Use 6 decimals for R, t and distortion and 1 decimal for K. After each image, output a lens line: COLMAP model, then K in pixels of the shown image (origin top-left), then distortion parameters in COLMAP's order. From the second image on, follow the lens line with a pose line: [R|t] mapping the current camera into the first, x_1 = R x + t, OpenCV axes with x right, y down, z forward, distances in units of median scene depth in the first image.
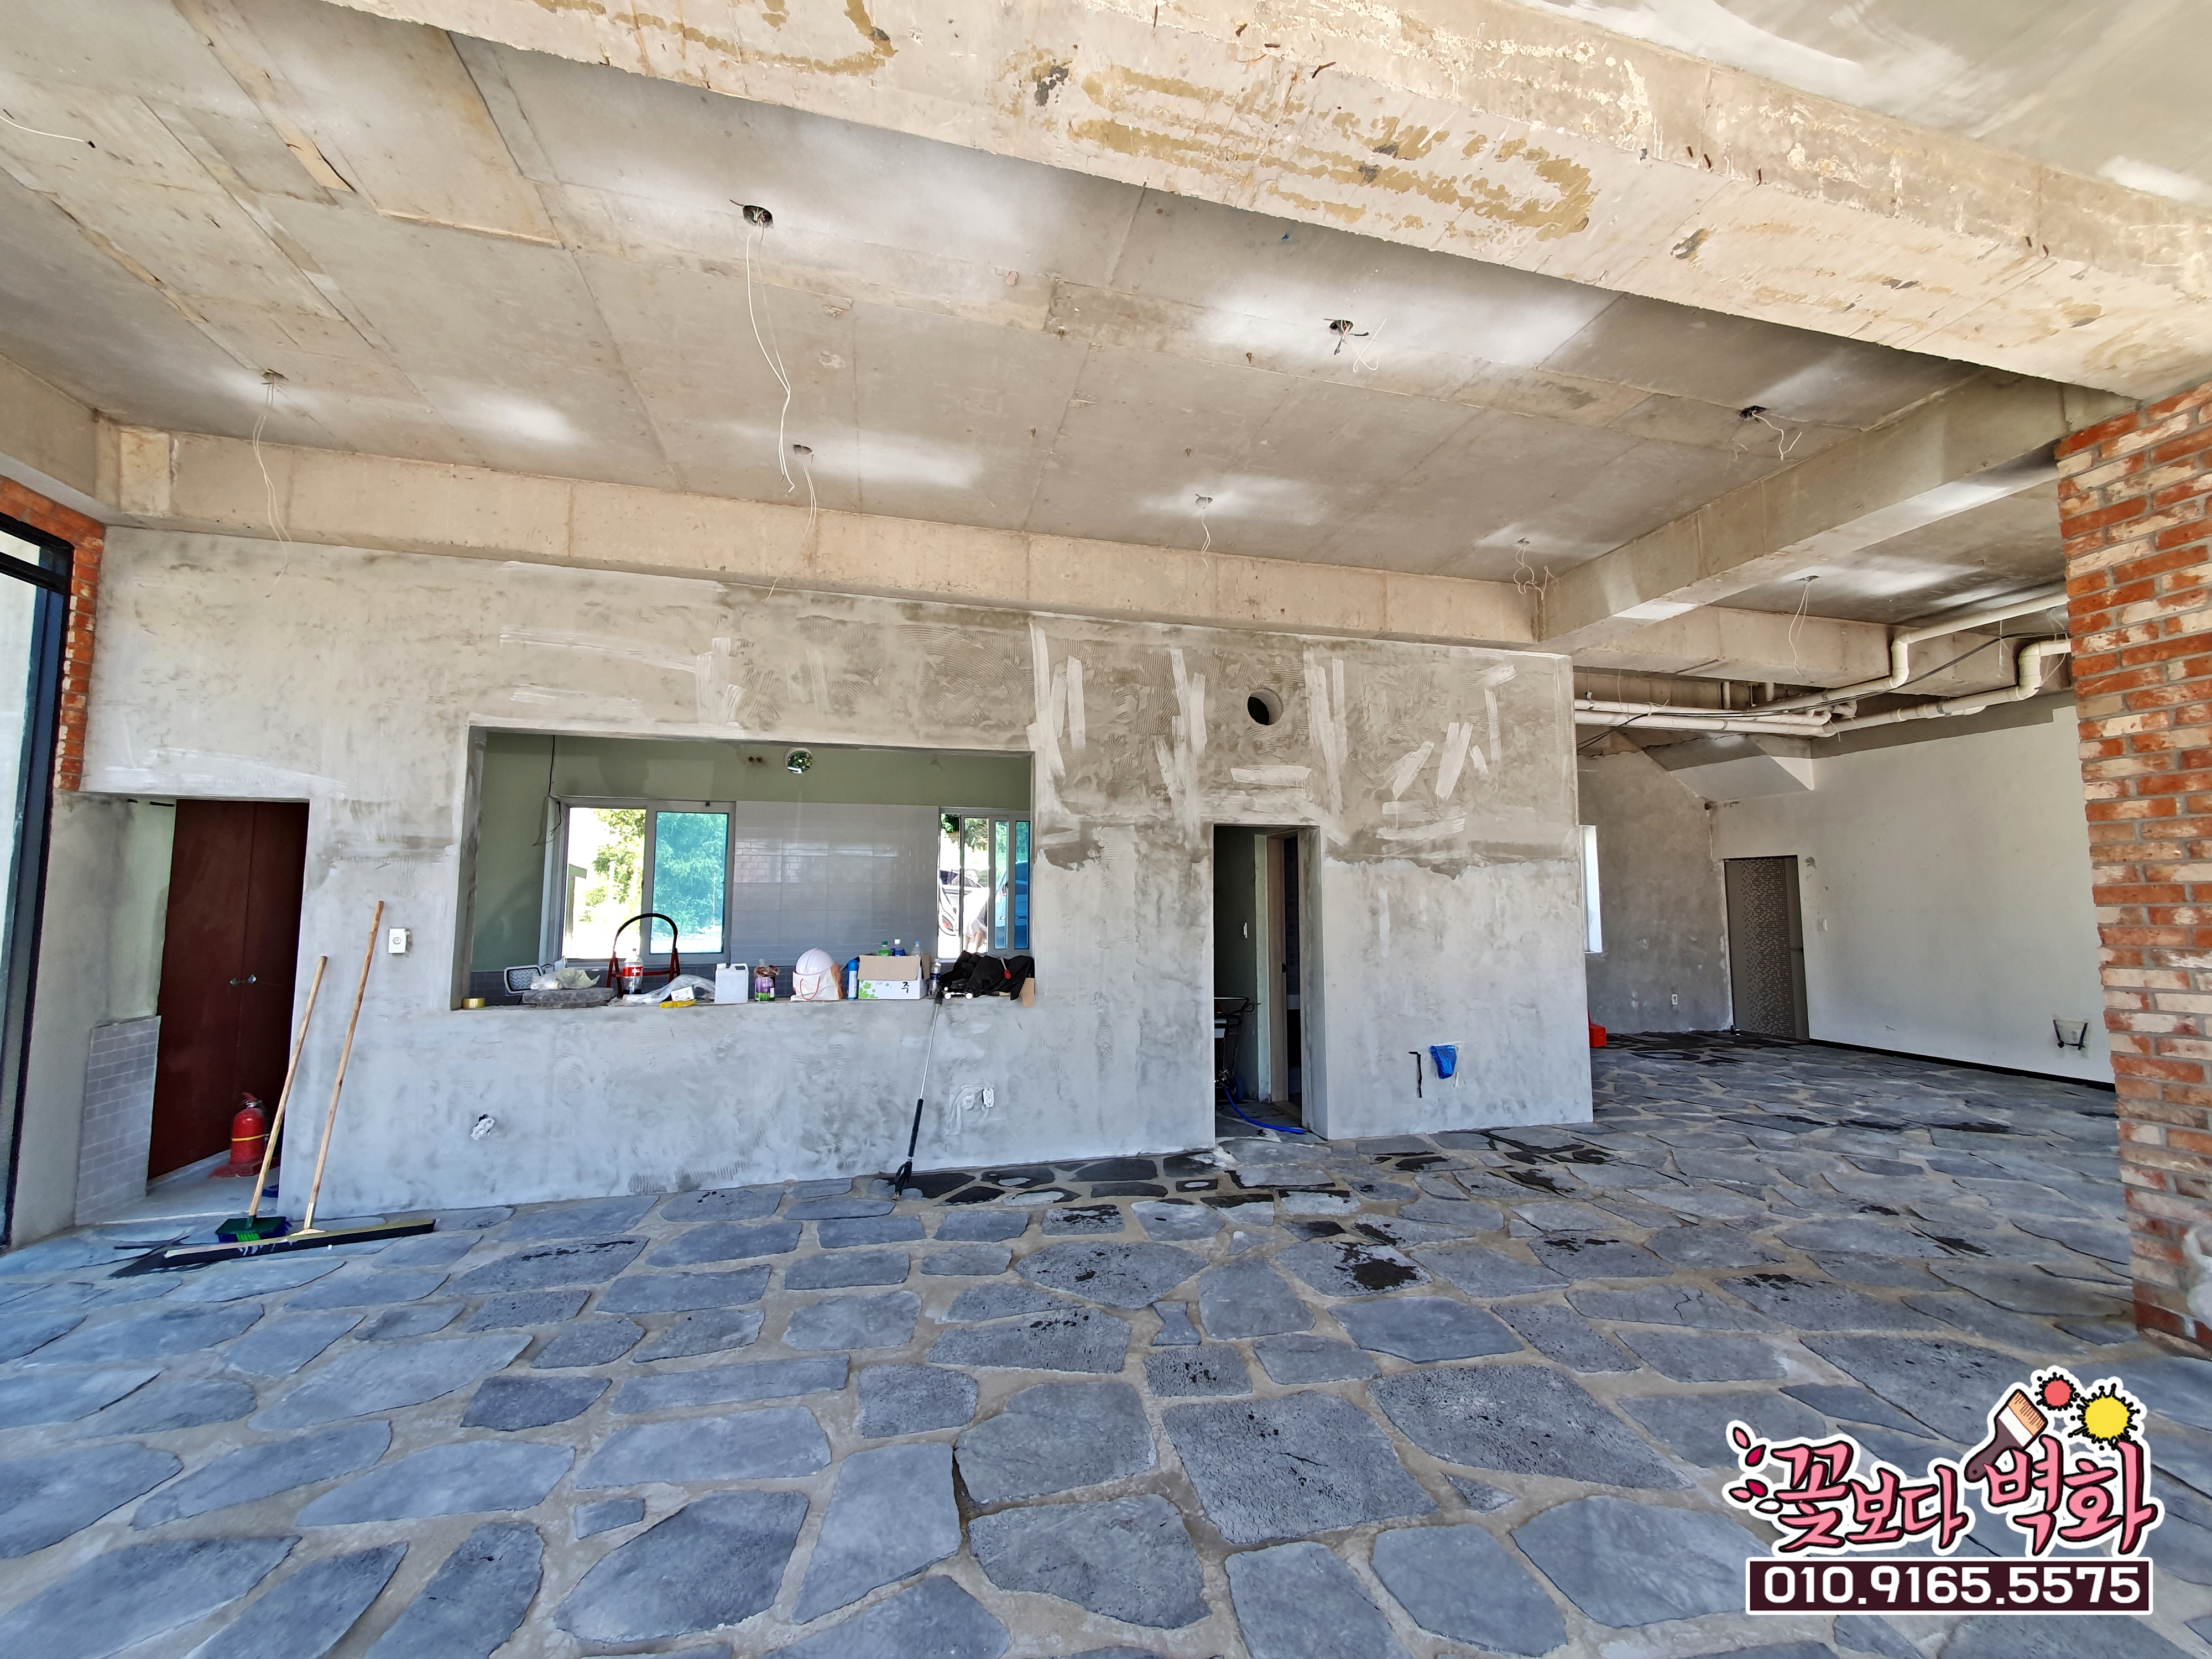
lens RADIAL K [[884.3, 0, 1106.0], [0, 884.3, 829.5], [0, 0, 1]] dist [-0.000232, -0.000029]
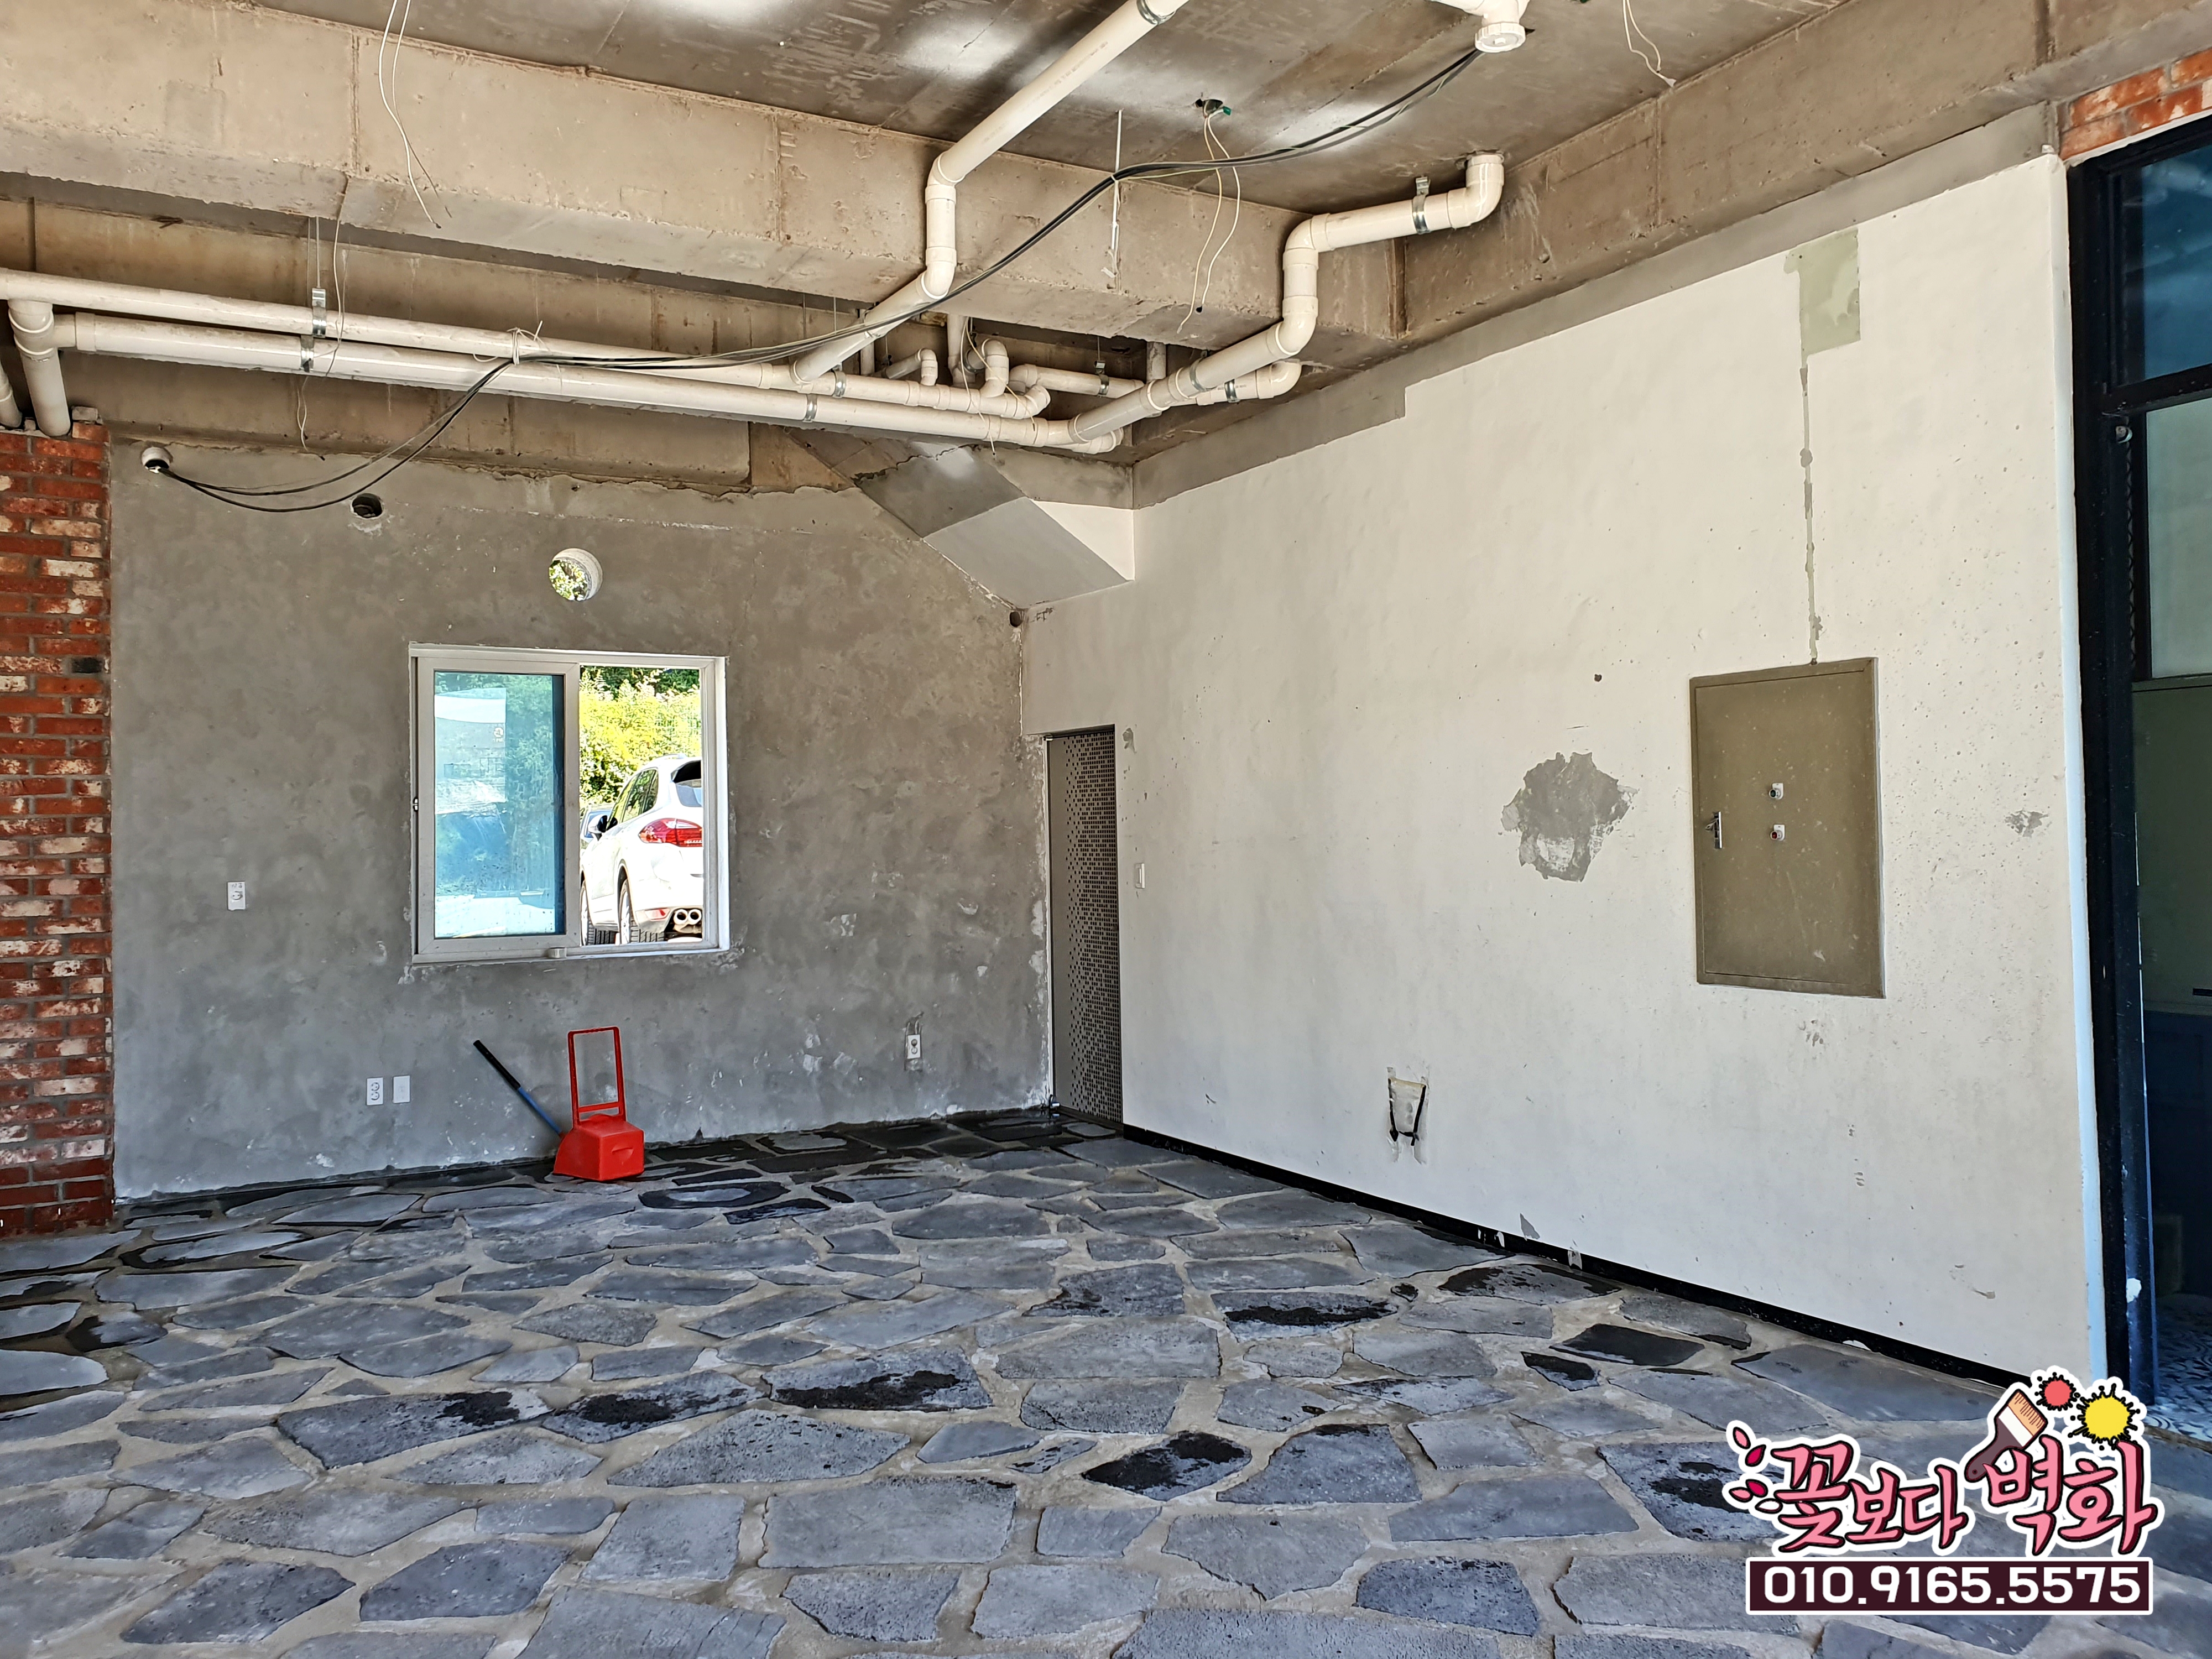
lens RADIAL K [[1703.0, 0, 1106.0], [0, 1703.0, 829.5], [0, 0, 1]] dist [0.004455, 0.000772]
pose [[0.966658, -0.015873, 0.255577, 0.516731], [-0.005154, 0.996668, 0.081396, 0.010990], [-0.256017, -0.080000, 0.963356, 0.145237]]
